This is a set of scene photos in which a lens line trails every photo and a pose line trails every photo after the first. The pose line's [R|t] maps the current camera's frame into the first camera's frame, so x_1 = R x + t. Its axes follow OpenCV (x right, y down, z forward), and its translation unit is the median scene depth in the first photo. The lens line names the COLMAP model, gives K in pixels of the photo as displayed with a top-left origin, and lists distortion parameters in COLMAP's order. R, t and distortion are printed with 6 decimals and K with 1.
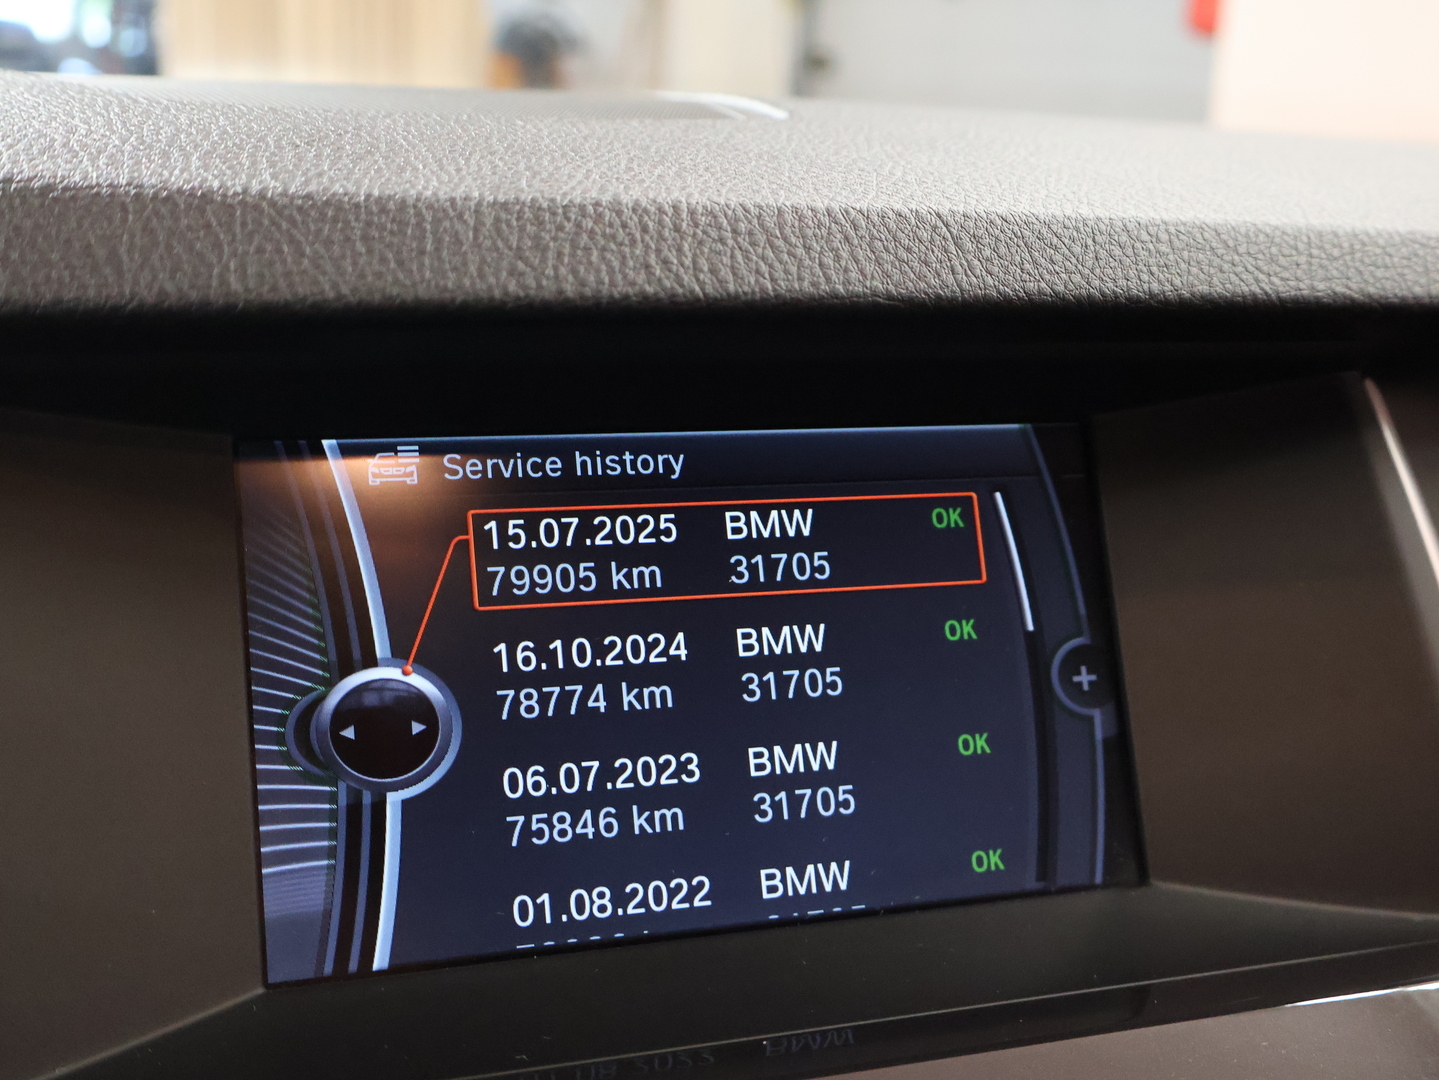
lens RADIAL K [[1785.2, 0, 720.8], [0, 1785.2, 544.4], [0, 0, 1]] dist [0.000113, 0.000000]
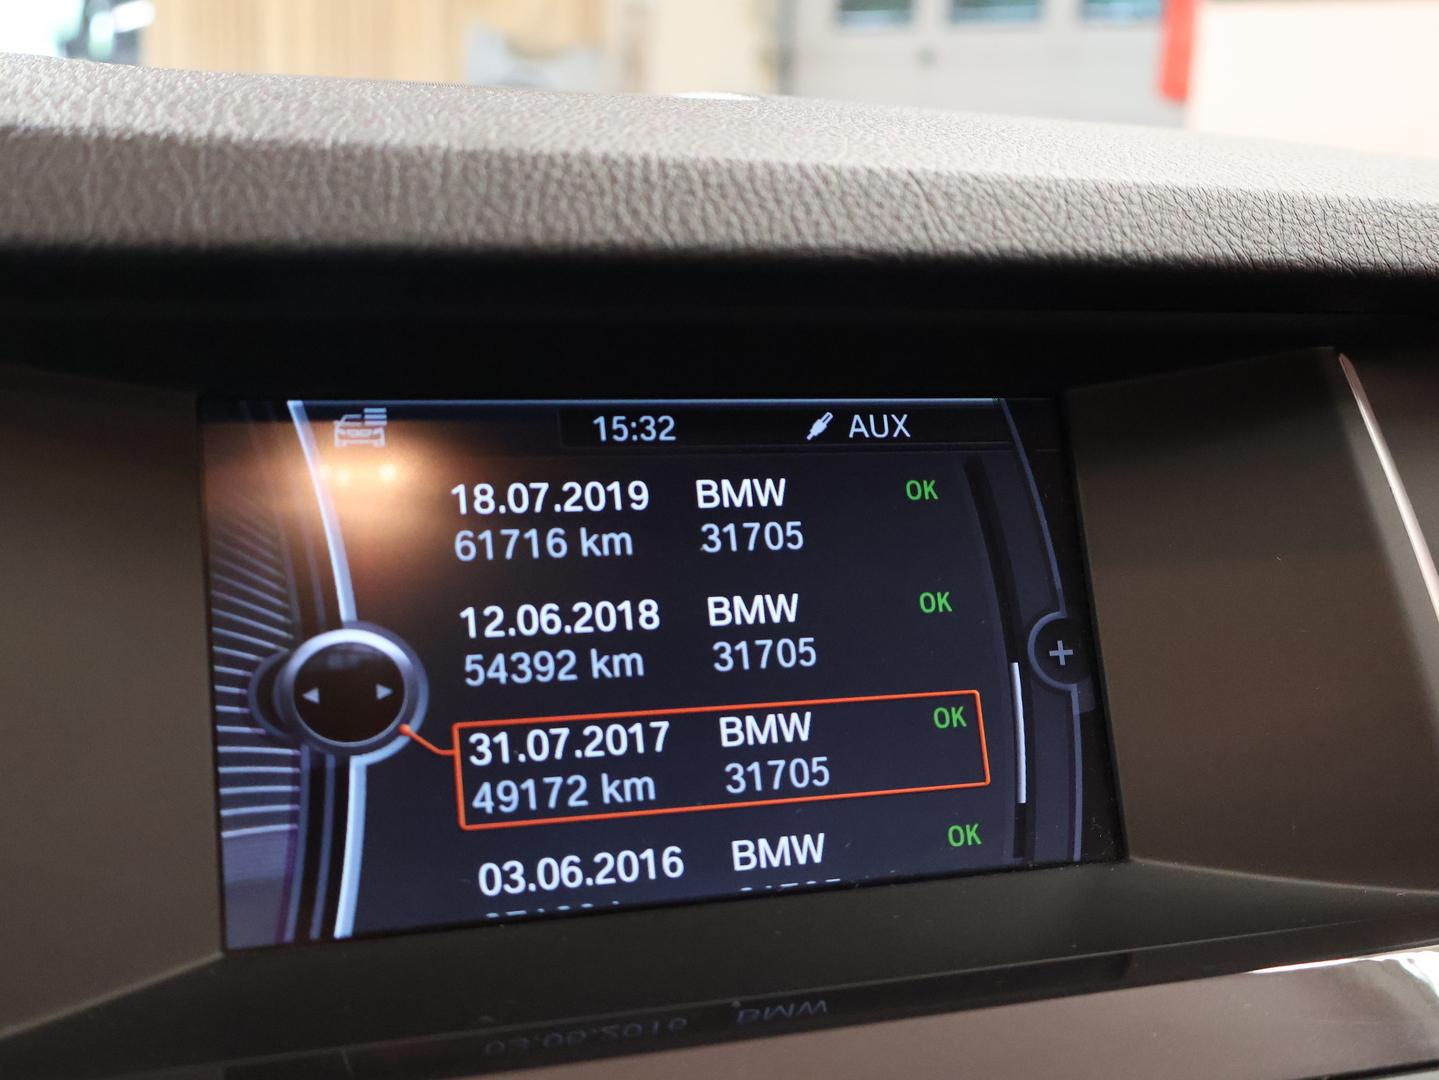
lens RADIAL K [[1785.2, 0, 718.3], [0, 1785.2, 541.2], [0, 0, 1]] dist [0.000113, 0.000000]
pose [[0.999944, -0.001533, 0.010488, 0.004324], [0.001951, 0.999199, -0.039961, 0.059434], [-0.010418, 0.039979, 0.999146, 0.014737]]
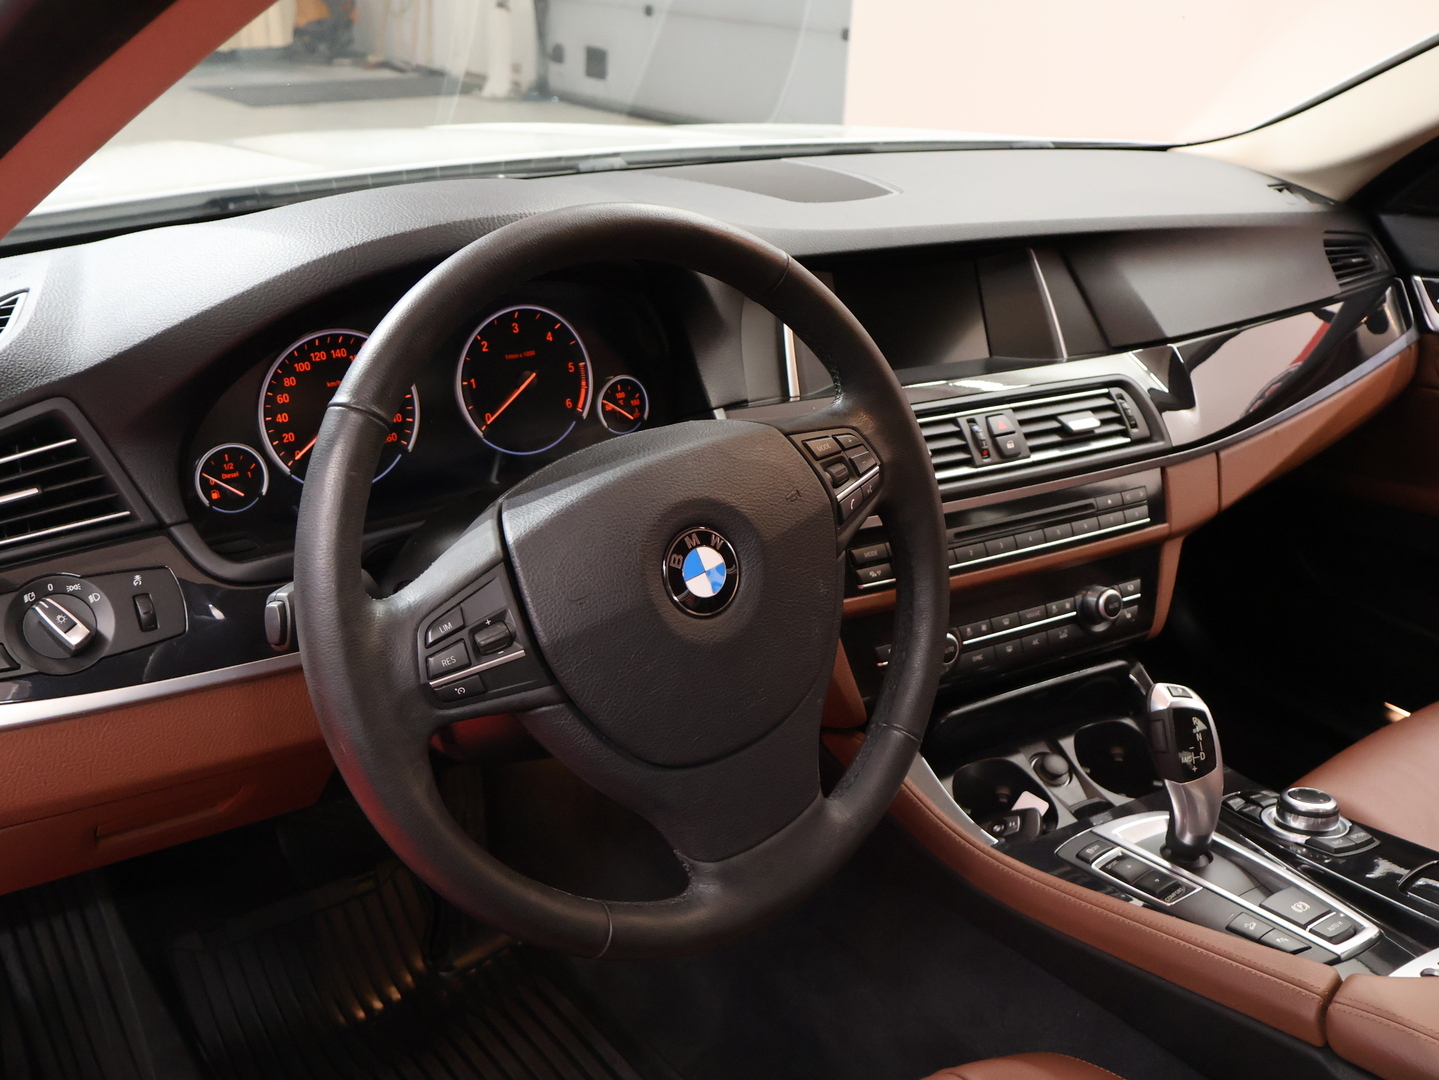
lens RADIAL K [[1395.2, 0, 715.3], [0, 1395.2, 540.0], [0, 0, 1]] dist [0.011456, 0.000000]
pose [[0.979071, -0.079027, 0.187547, -1.415026], [0.048400, 0.985505, 0.162595, 0.028111], [-0.197678, -0.150115, 0.968705, -2.957152]]
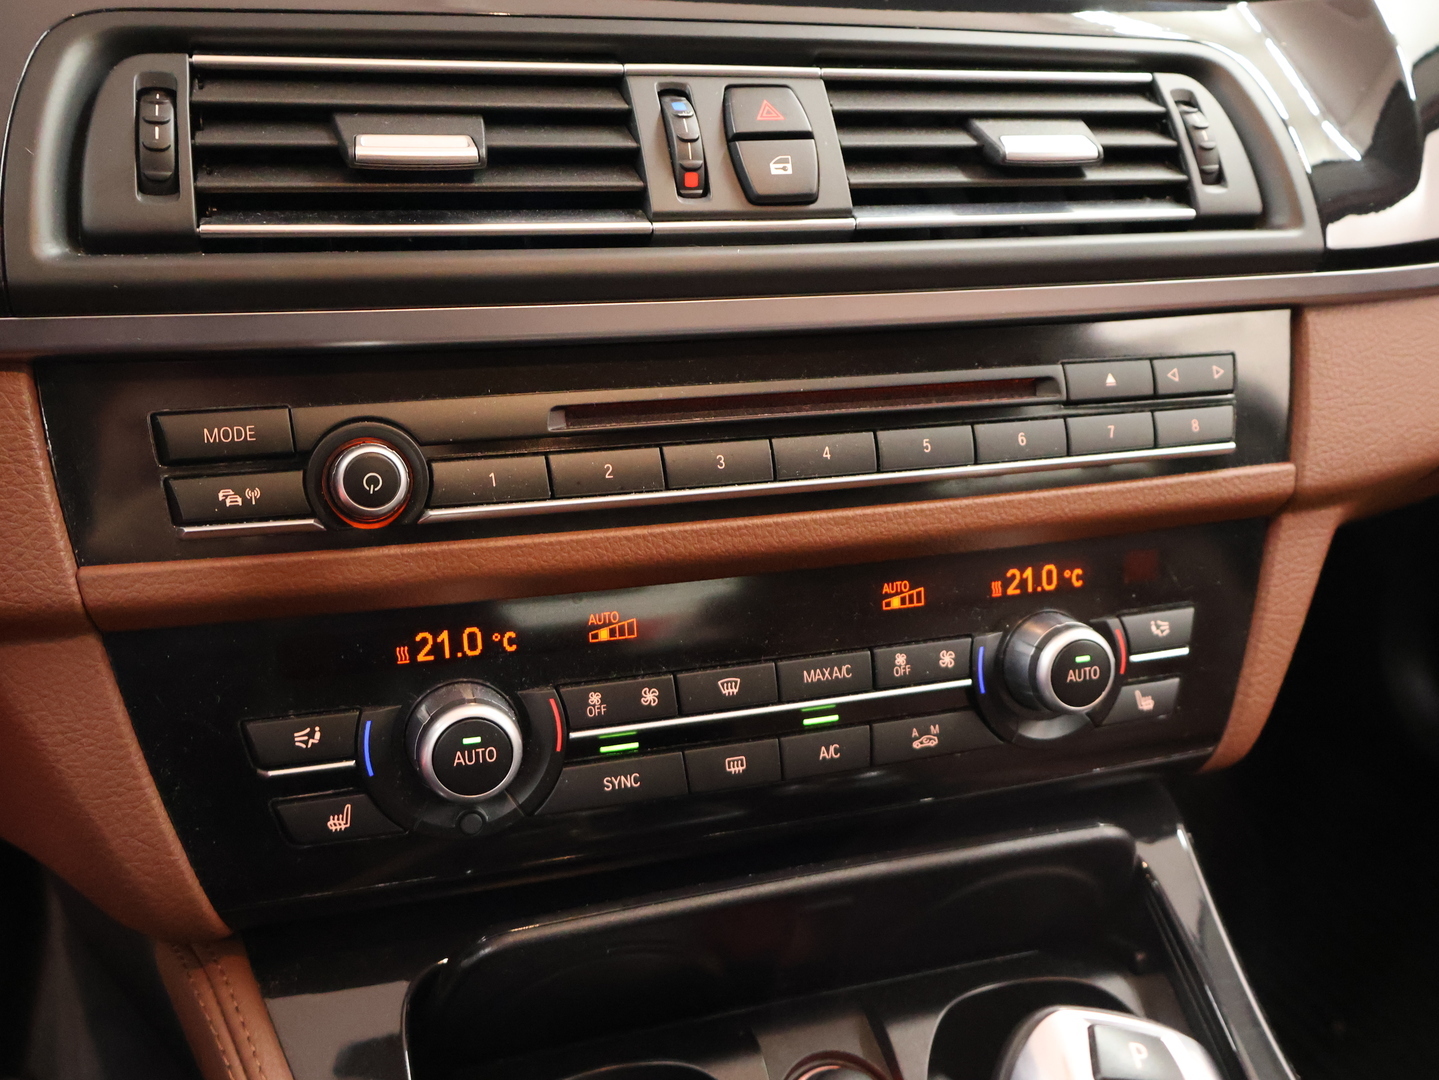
lens RADIAL K [[1395.2, 0, 716.1], [0, 1395.2, 545.4], [0, 0, 1]] dist [0.011456, 0.000000]
pose [[0.999838, 0.017691, -0.003232, 0.120948], [-0.016837, 0.983979, 0.177488, 0.567192], [0.006320, -0.177405, 0.984118, -0.616293]]
